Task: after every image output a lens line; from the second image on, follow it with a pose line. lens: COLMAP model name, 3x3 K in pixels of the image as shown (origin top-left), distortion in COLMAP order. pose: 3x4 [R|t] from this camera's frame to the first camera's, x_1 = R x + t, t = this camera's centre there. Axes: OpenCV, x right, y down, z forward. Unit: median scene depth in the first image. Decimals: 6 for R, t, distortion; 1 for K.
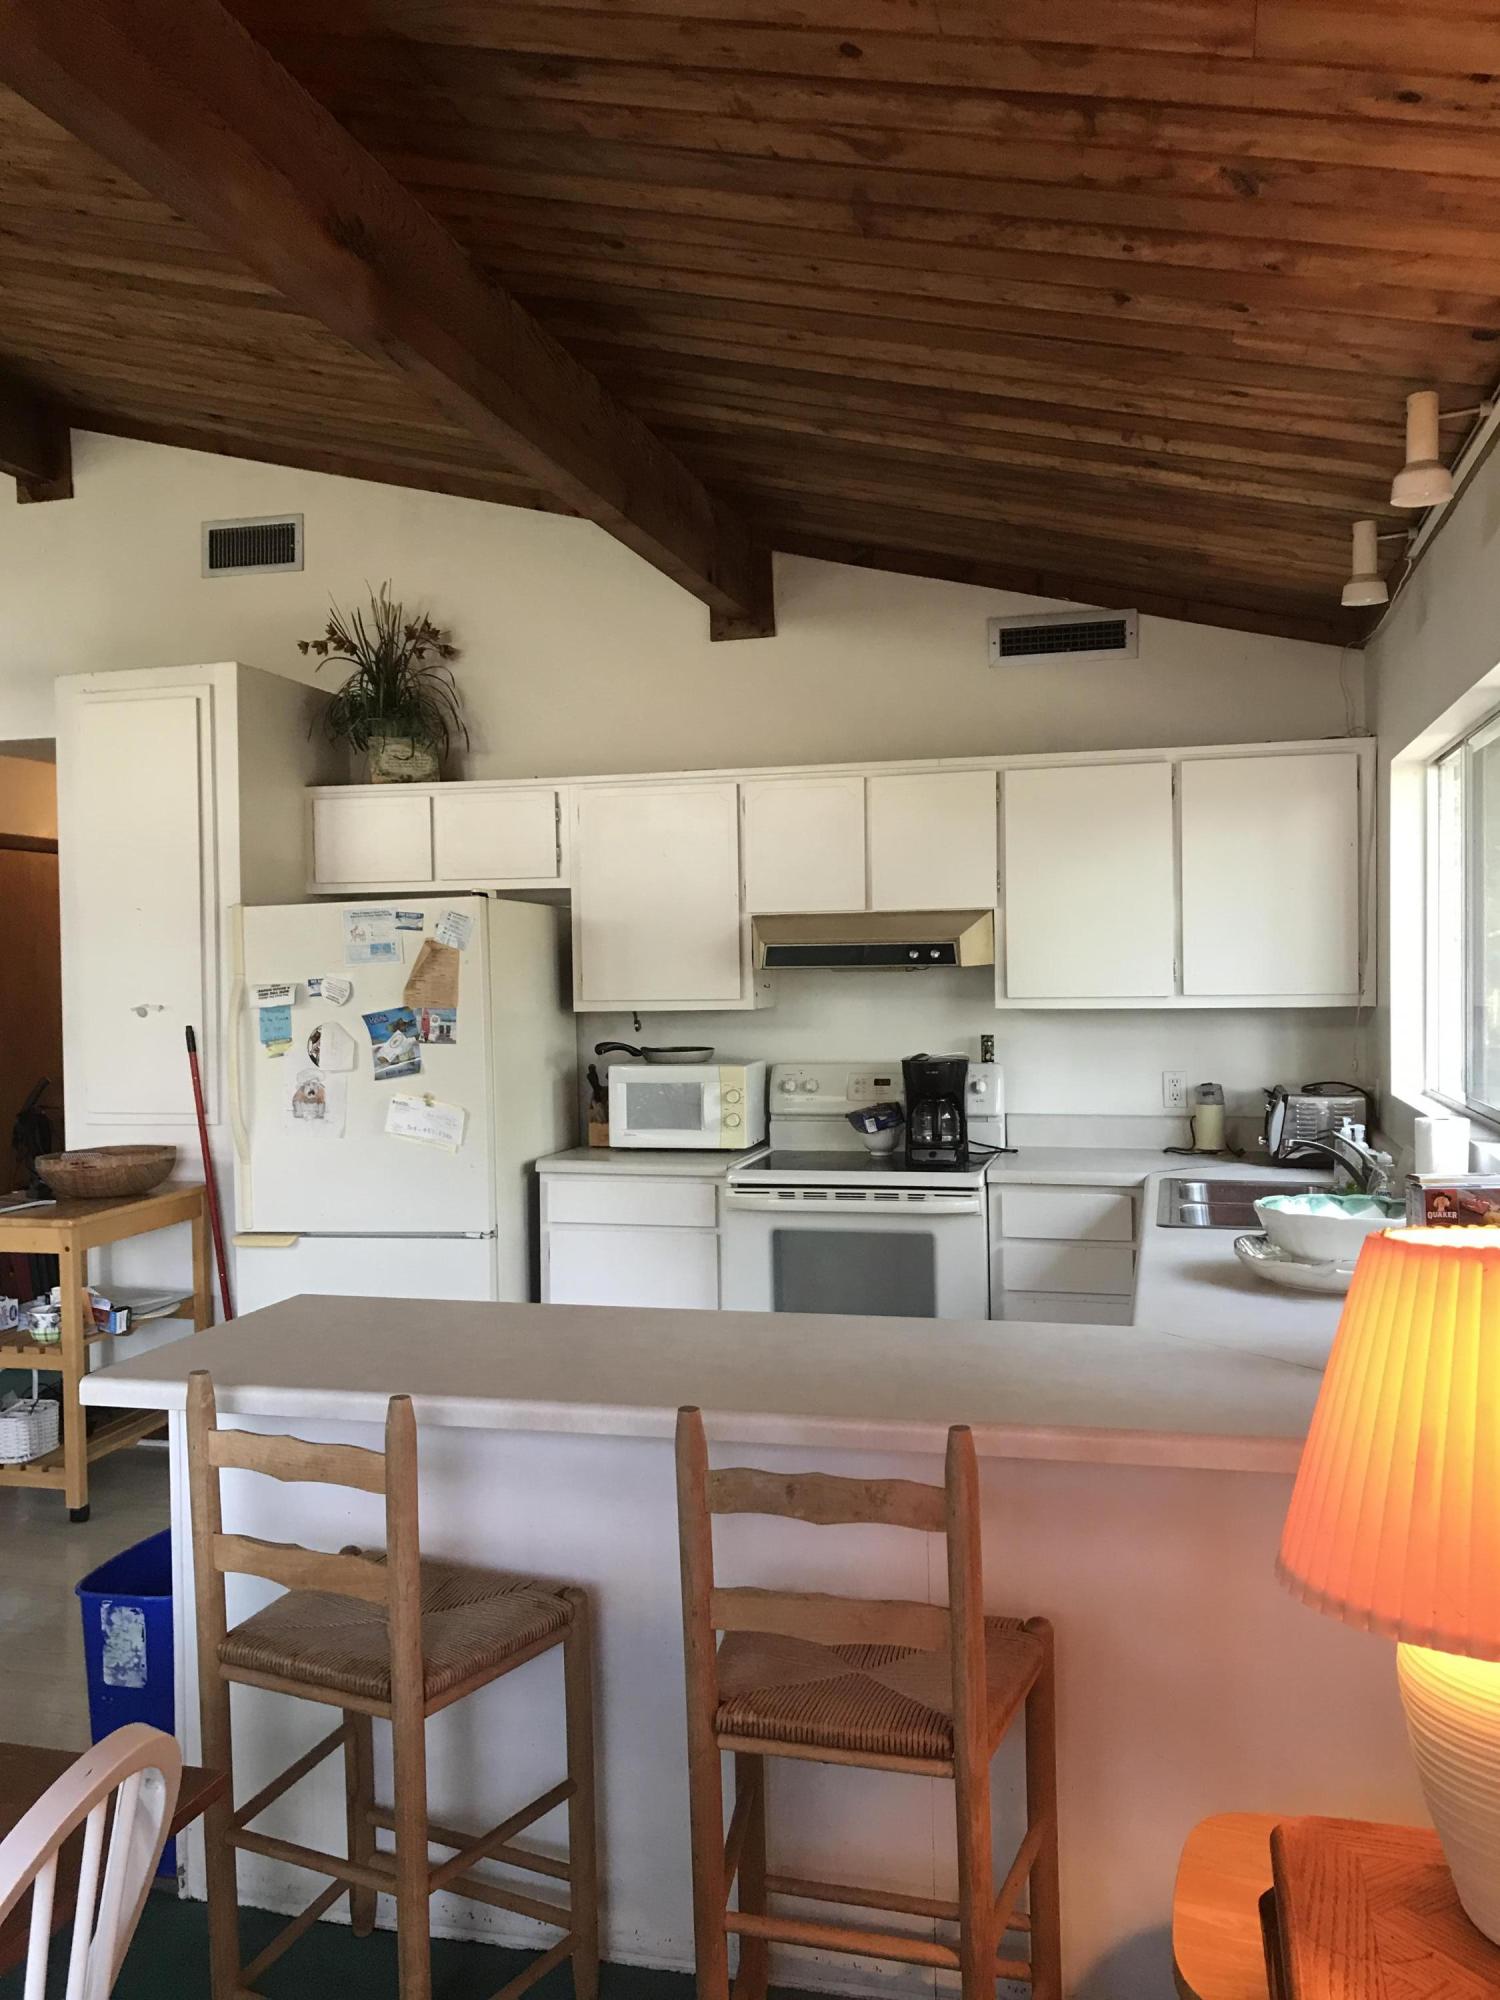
lens RADIAL K [[1633.0, 0, 737.0], [0, 1633.0, 1007.2], [0, 0, 1]] dist [0.029680, -0.027806]
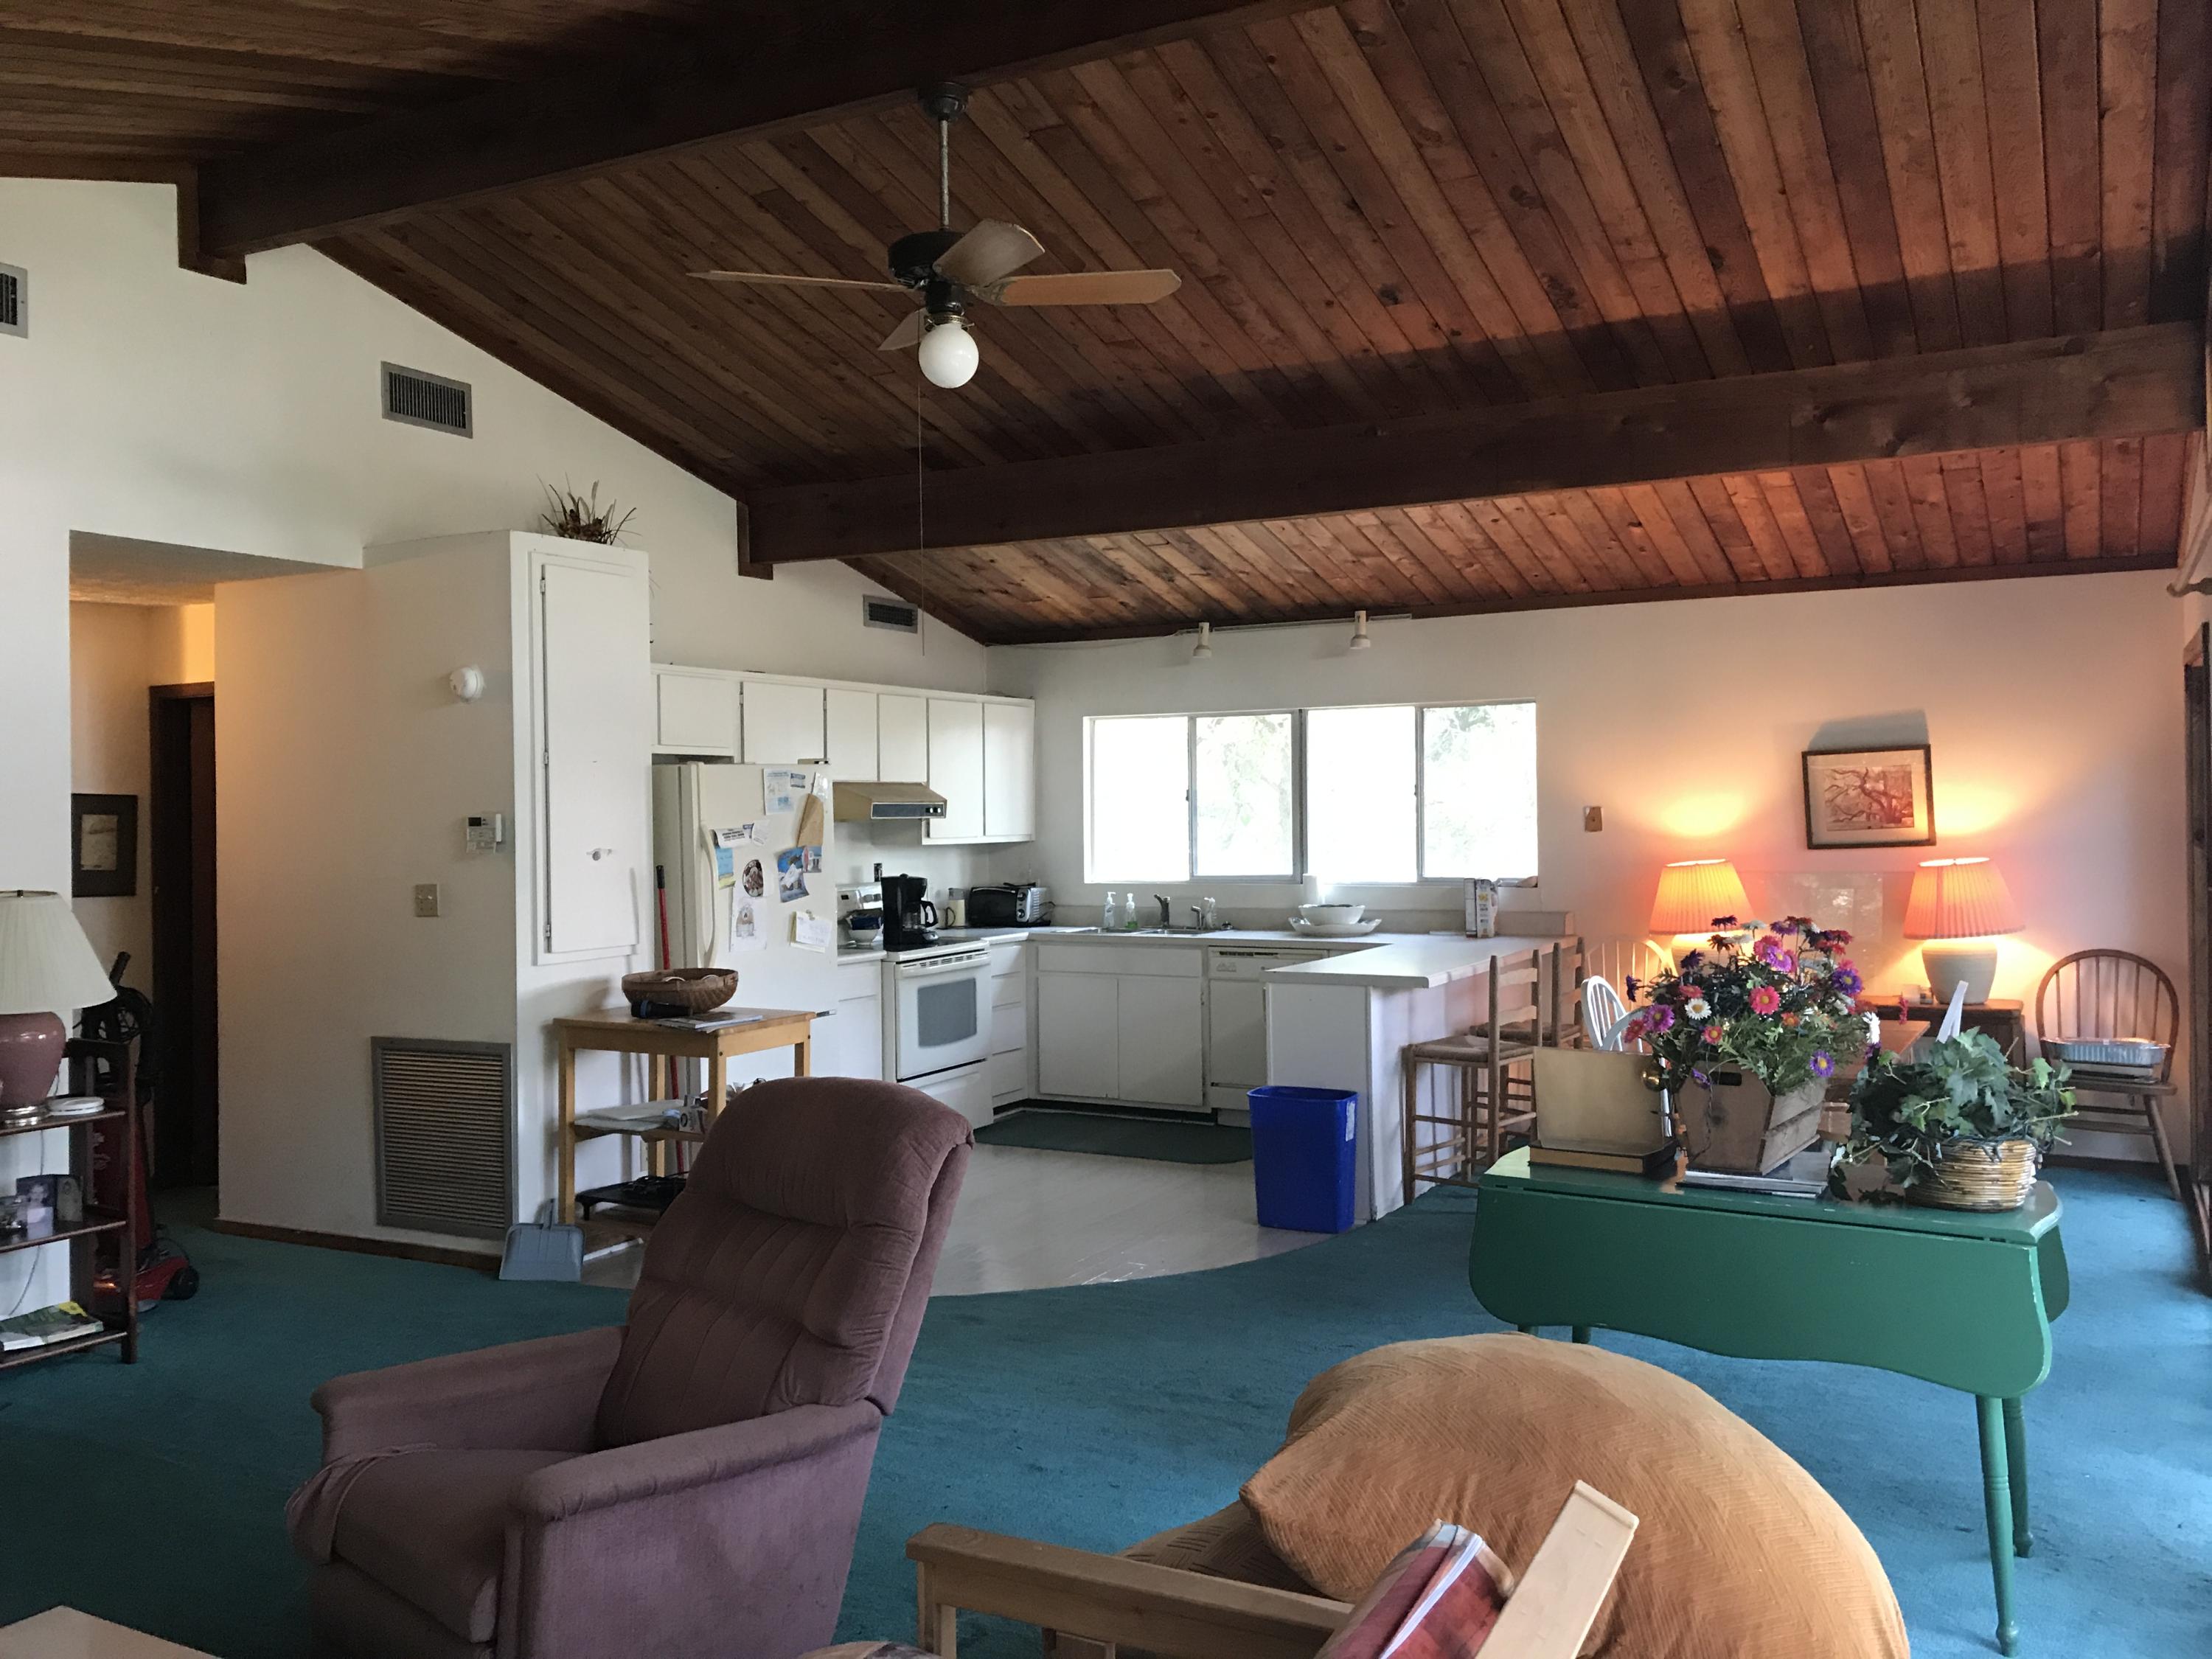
lens RADIAL K [[1806.1, 0, 1113.5], [0, 1806.1, 810.7], [0, 0, 1]] dist [0.029680, -0.027806]
pose [[0.226459, 0.012882, 0.973935, -1.561650], [0.032968, 0.999238, -0.020882, 0.010717], [-0.973463, 0.036837, 0.225862, 0.417644]]
